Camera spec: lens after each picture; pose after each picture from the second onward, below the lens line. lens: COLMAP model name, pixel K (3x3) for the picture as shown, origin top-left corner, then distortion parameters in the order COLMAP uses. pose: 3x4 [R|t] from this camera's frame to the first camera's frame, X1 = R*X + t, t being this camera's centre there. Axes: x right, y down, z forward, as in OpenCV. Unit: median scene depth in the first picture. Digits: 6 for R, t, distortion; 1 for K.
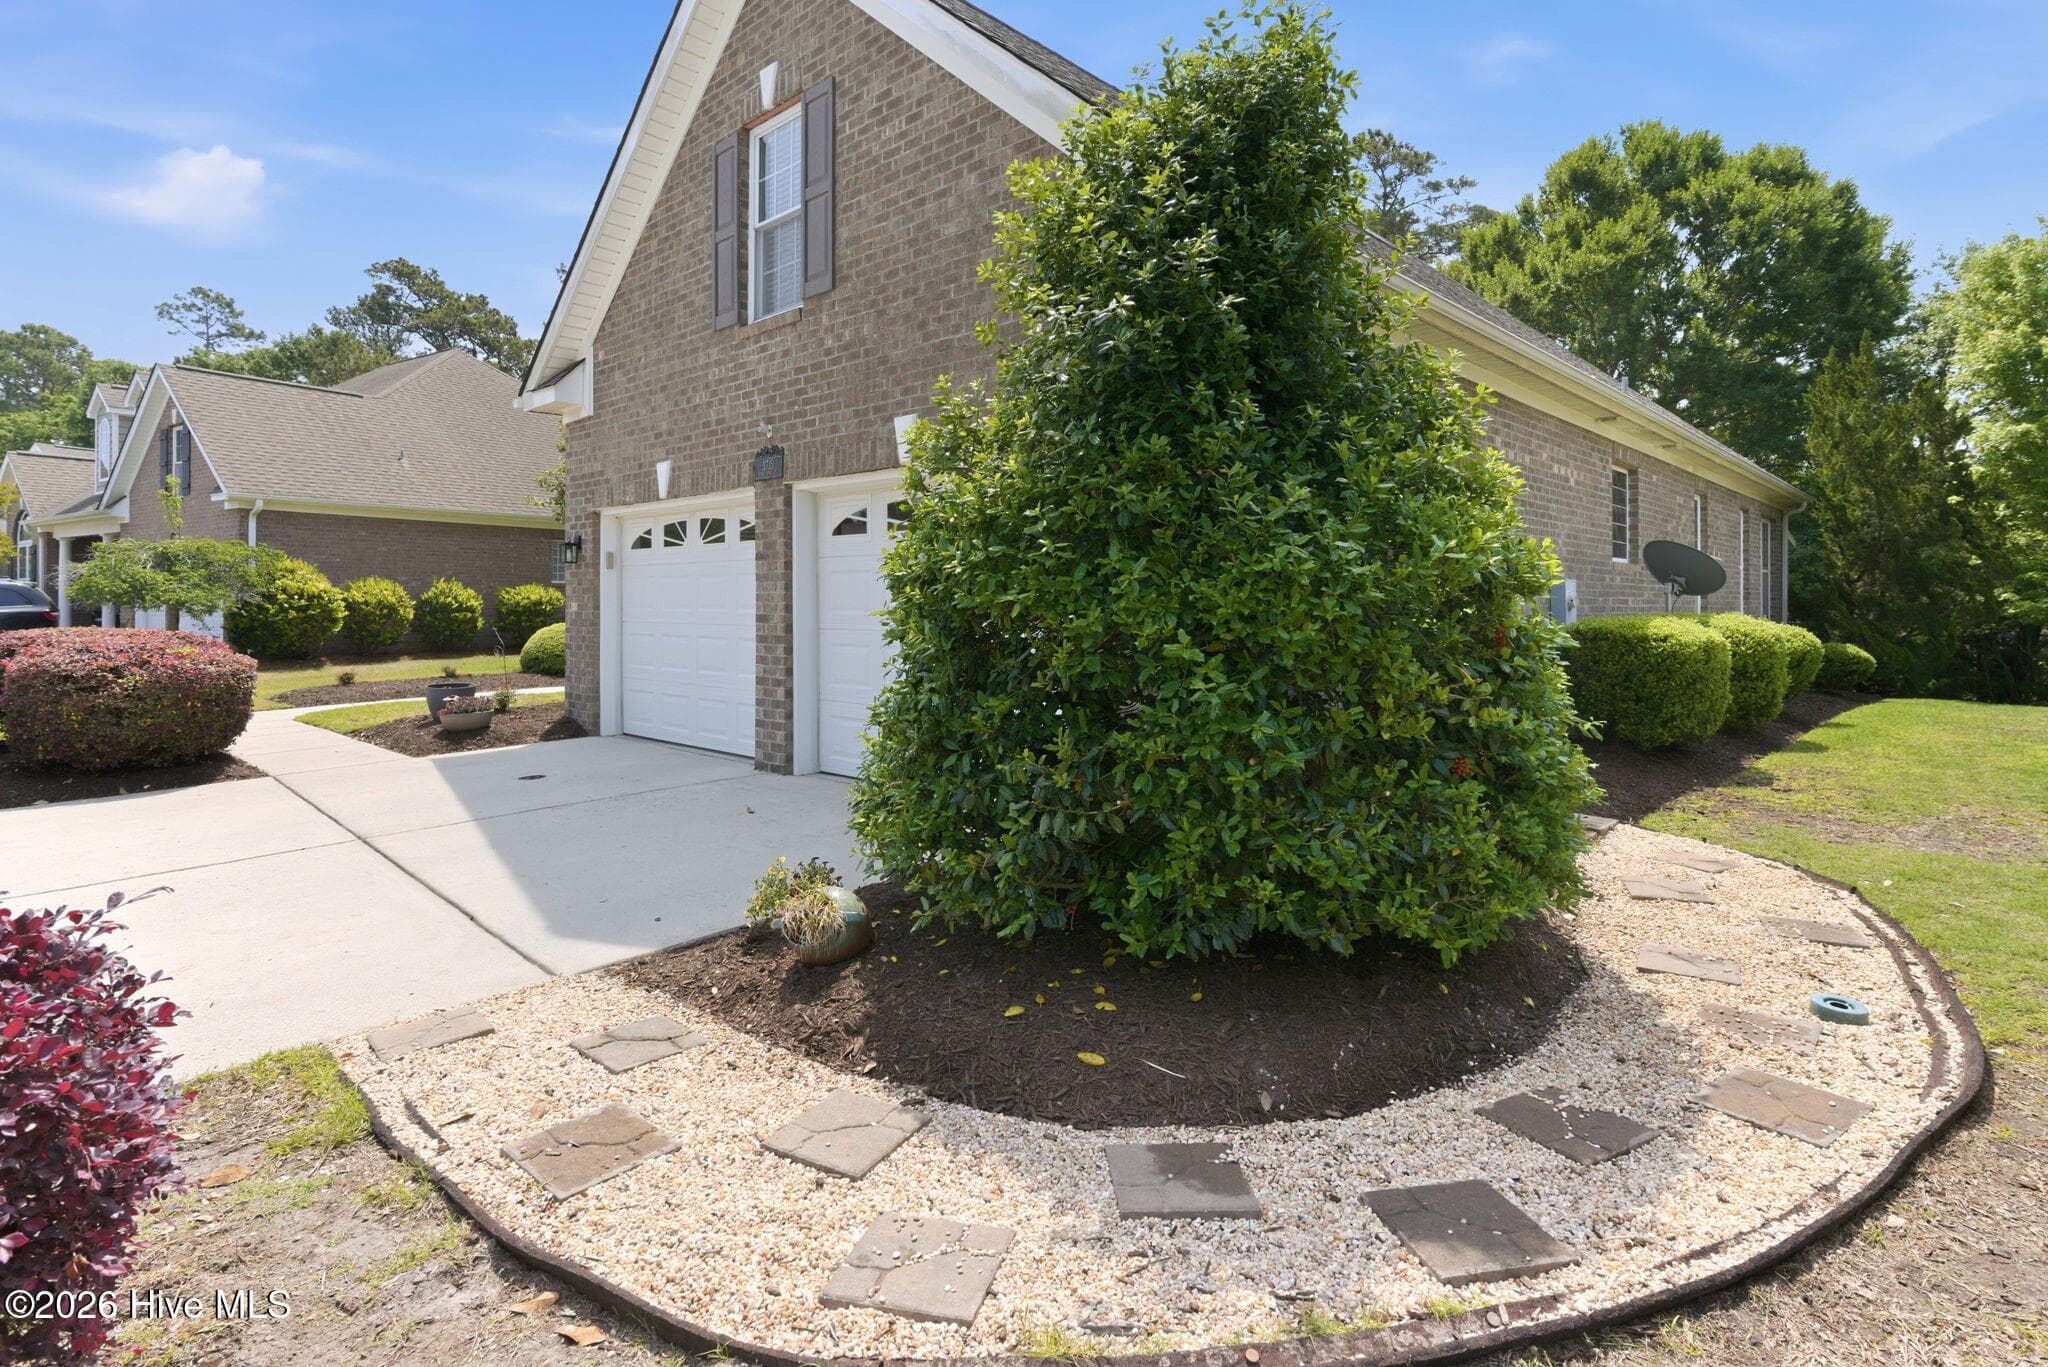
lens RADIAL K [[1057.3, 0, 1008.7], [0, 1057.3, 614.0], [0, 0, 1]] dist [-0.001877, 0.000028]
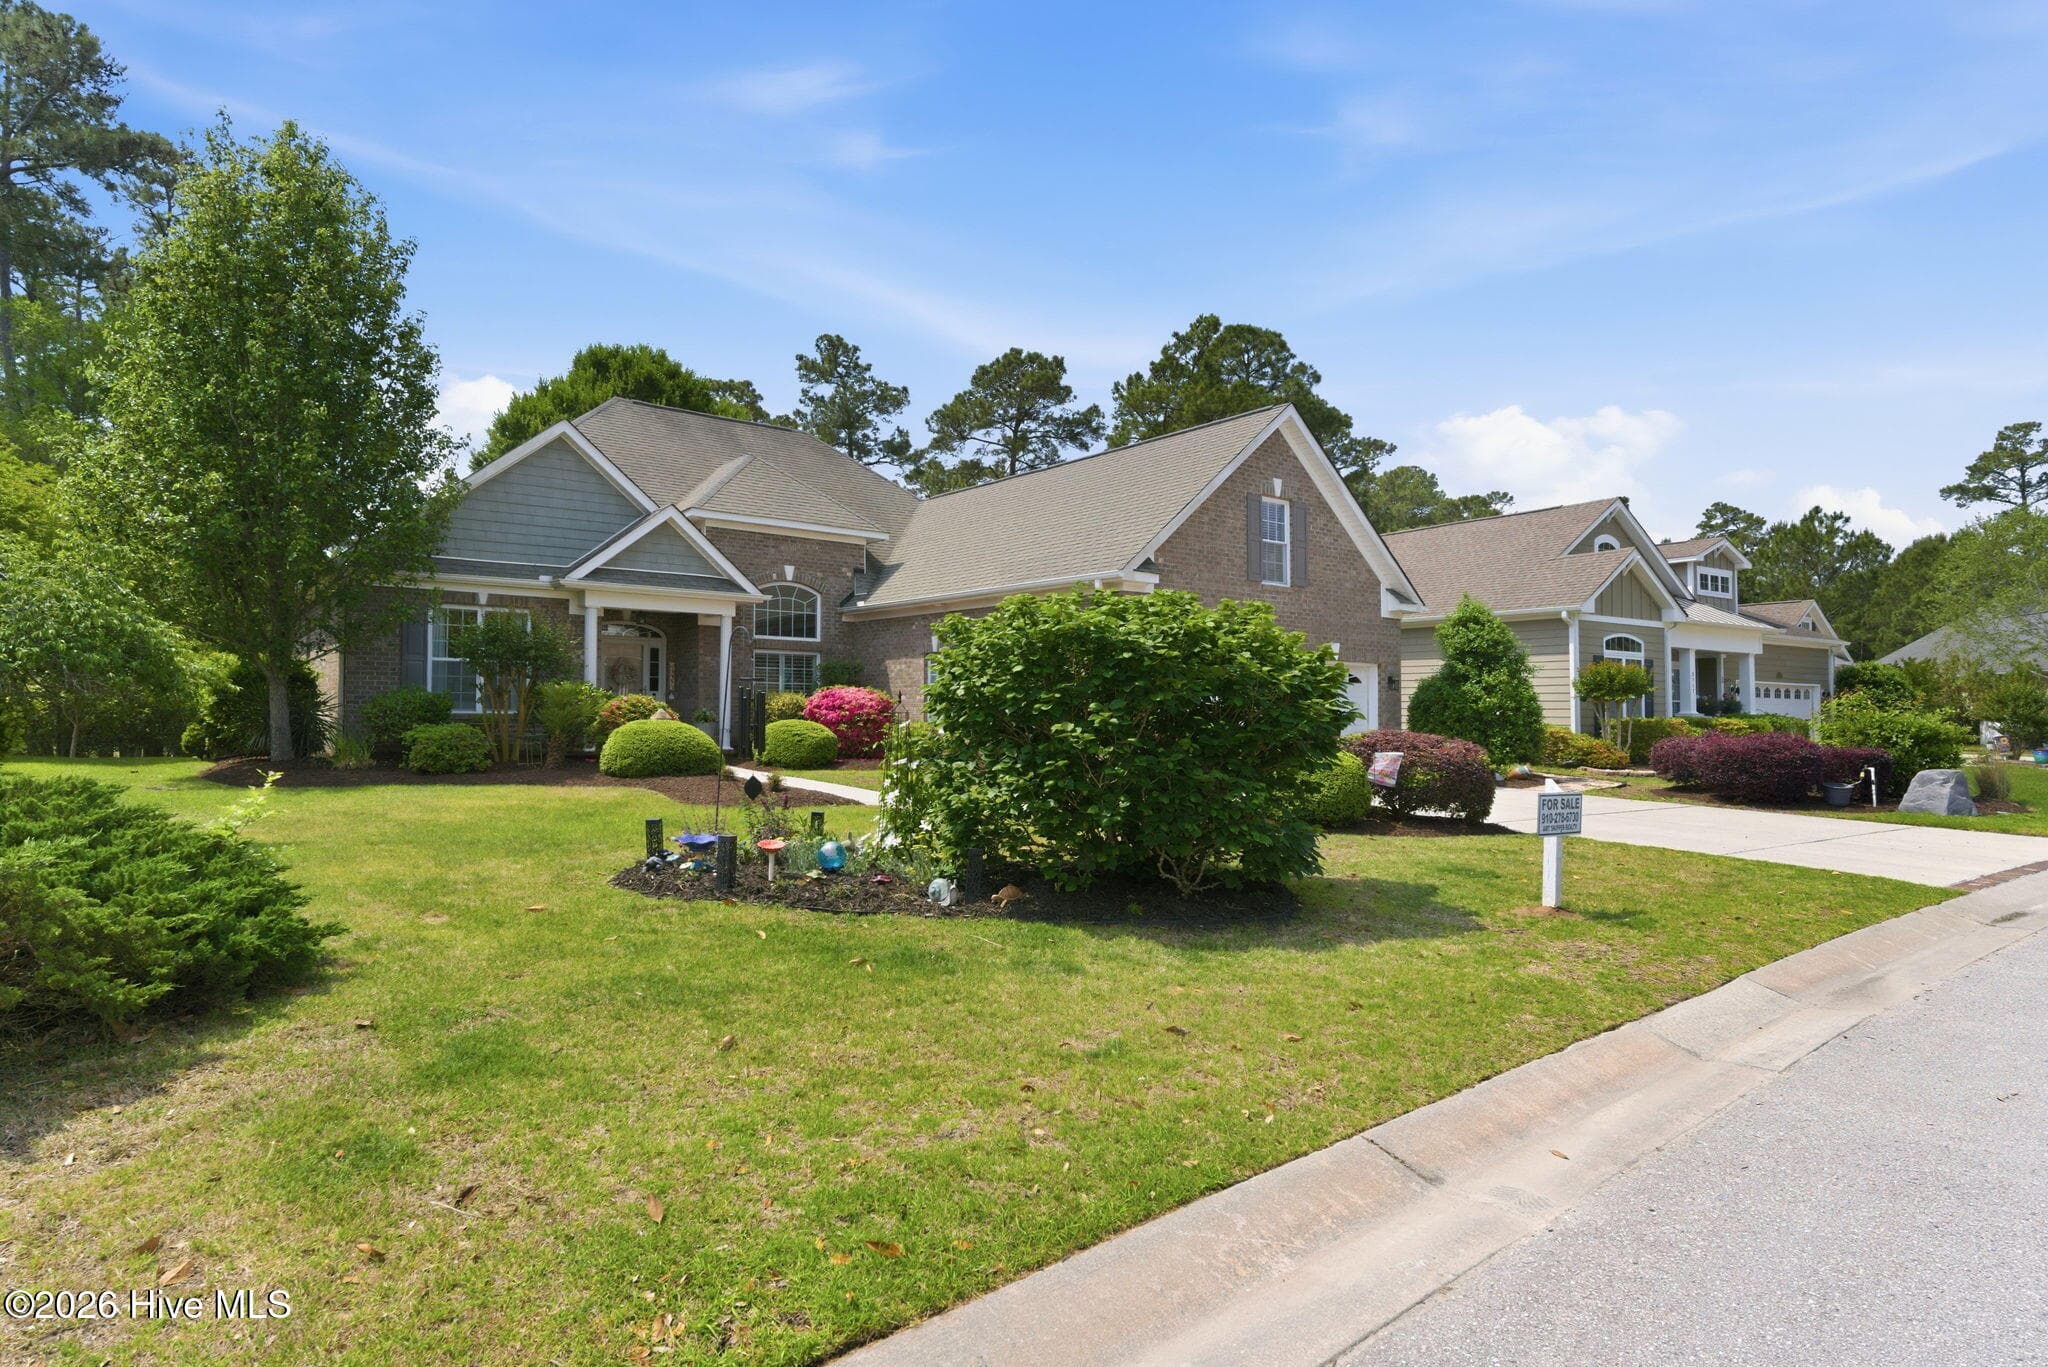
lens RADIAL K [[1117.4, 0, 1040.9], [0, 1117.4, 690.9], [0, 0, 1]] dist [-0.002172, -0.000997]
pose [[0.129267, 0.021629, 0.991374, -2.585226], [-0.002392, 0.999766, -0.021500, 0.007100], [-0.991607, 0.000408, 0.129289, 1.133473]]
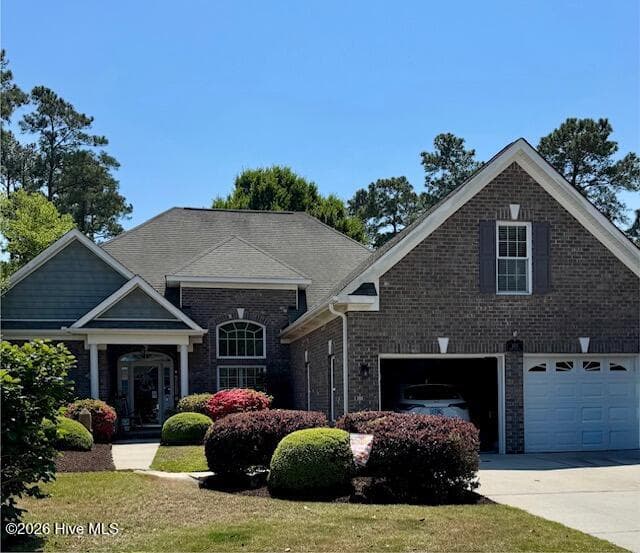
lens RADIAL K [[759.6, 0, 344.1], [0, 759.6, 422.5], [0, 0, 1]] dist [0.071190, 0.000000]
pose [[0.554854, -0.032798, 0.831301, -2.082073], [0.022916, 0.999446, 0.024137, 0.004133], [-0.831632, 0.005658, 0.555298, 0.229636]]
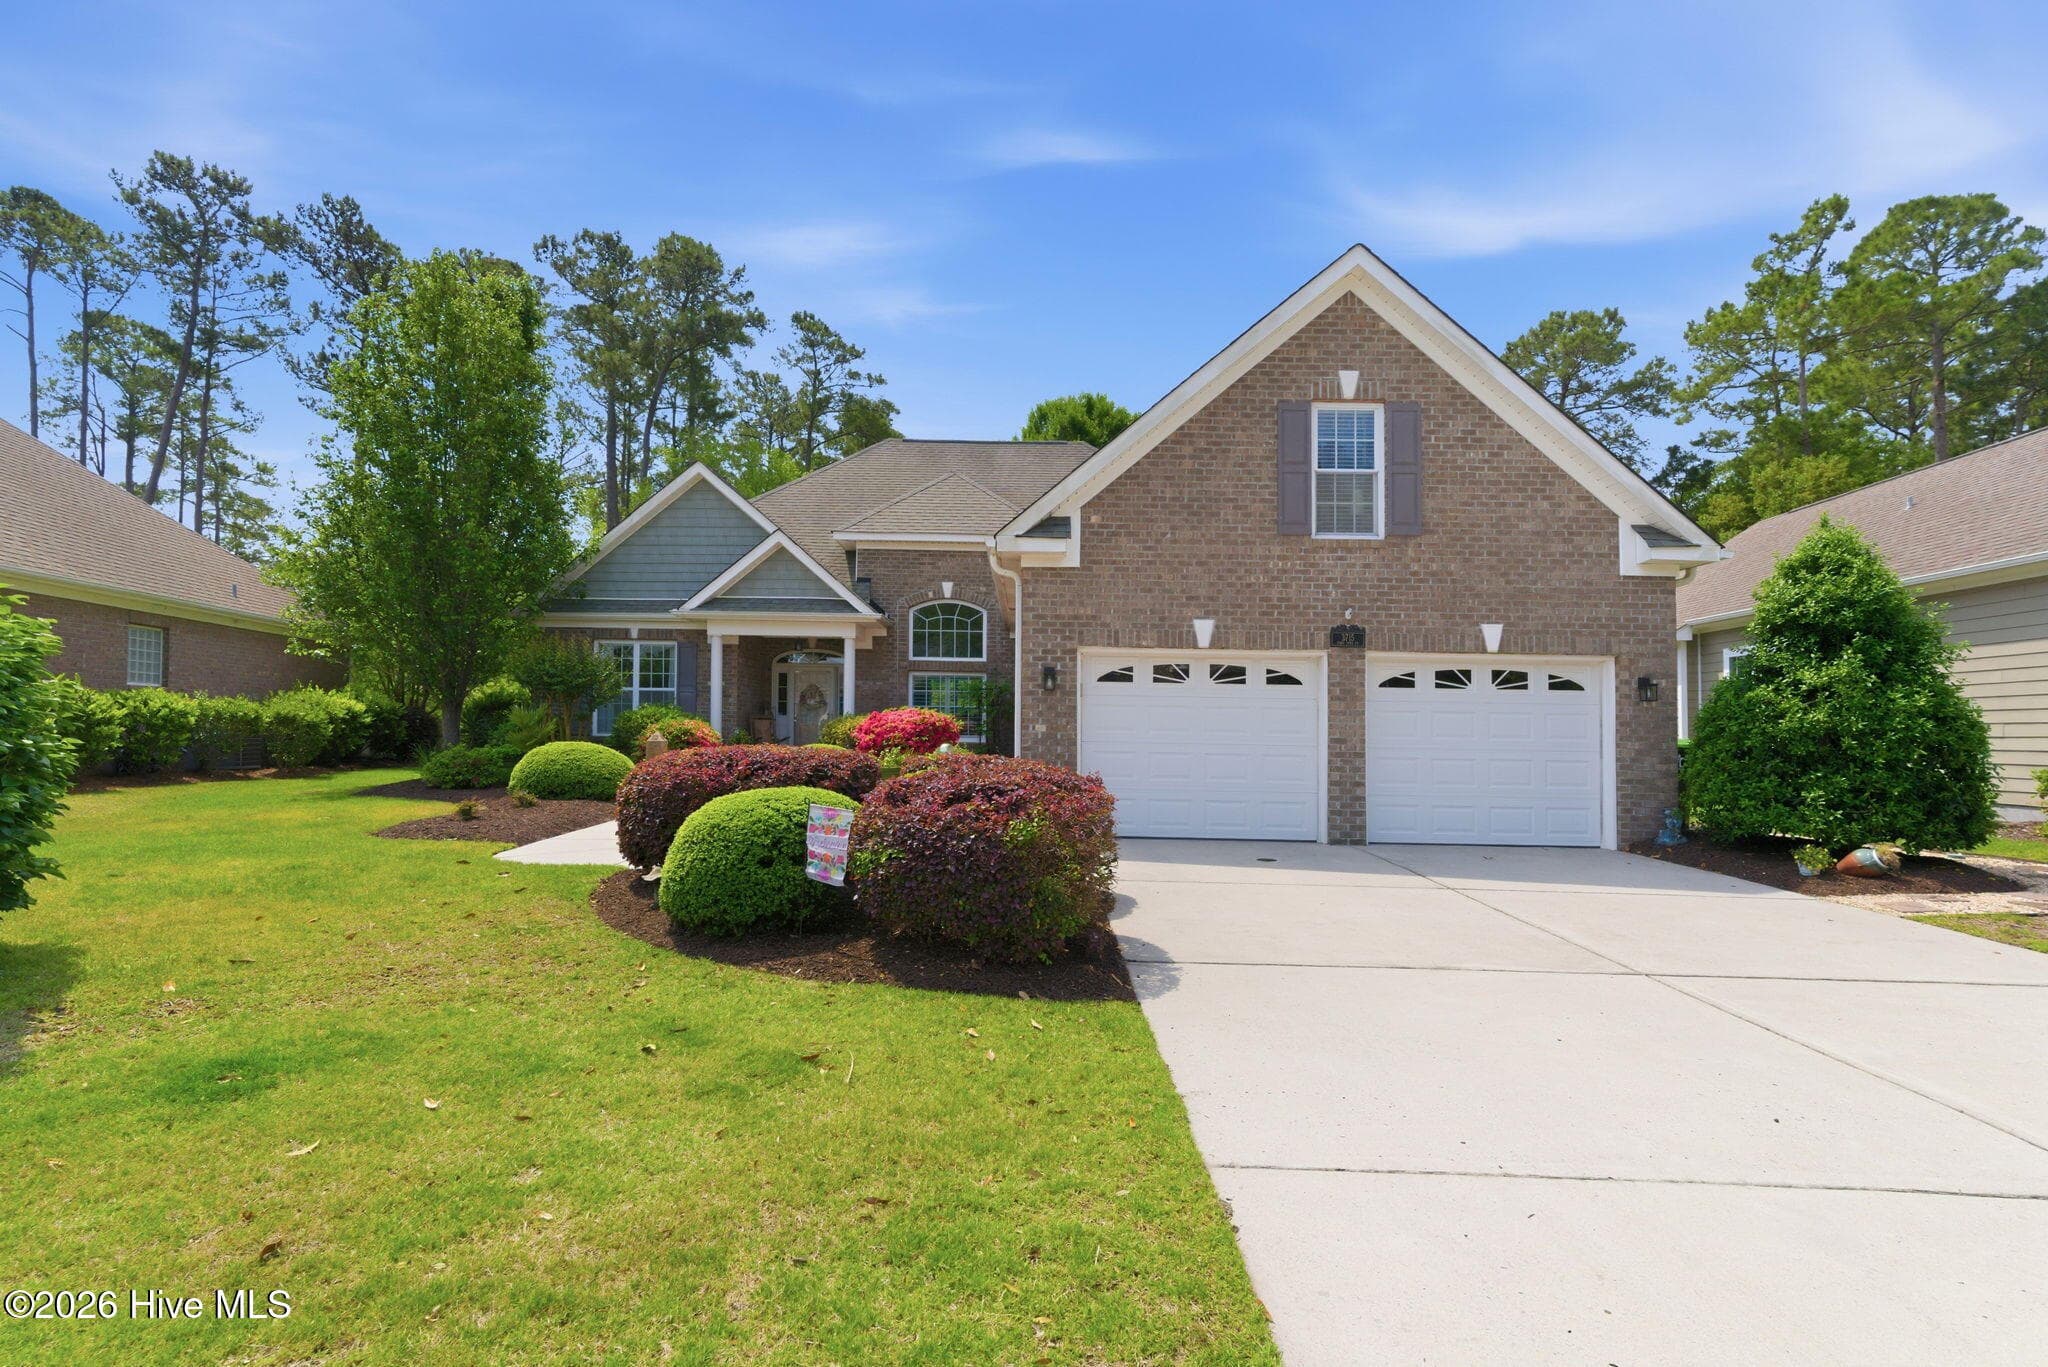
lens RADIAL K [[1019.5, 0, 1019.9], [0, 1019.5, 712.2], [0, 0, 1]] dist [-0.008116, 0.001525]
pose [[0.722497, 0.022845, 0.690997, -1.461869], [-0.008453, 0.999671, -0.024211, 0.002299], [-0.691323, 0.011652, 0.722452, 0.271425]]
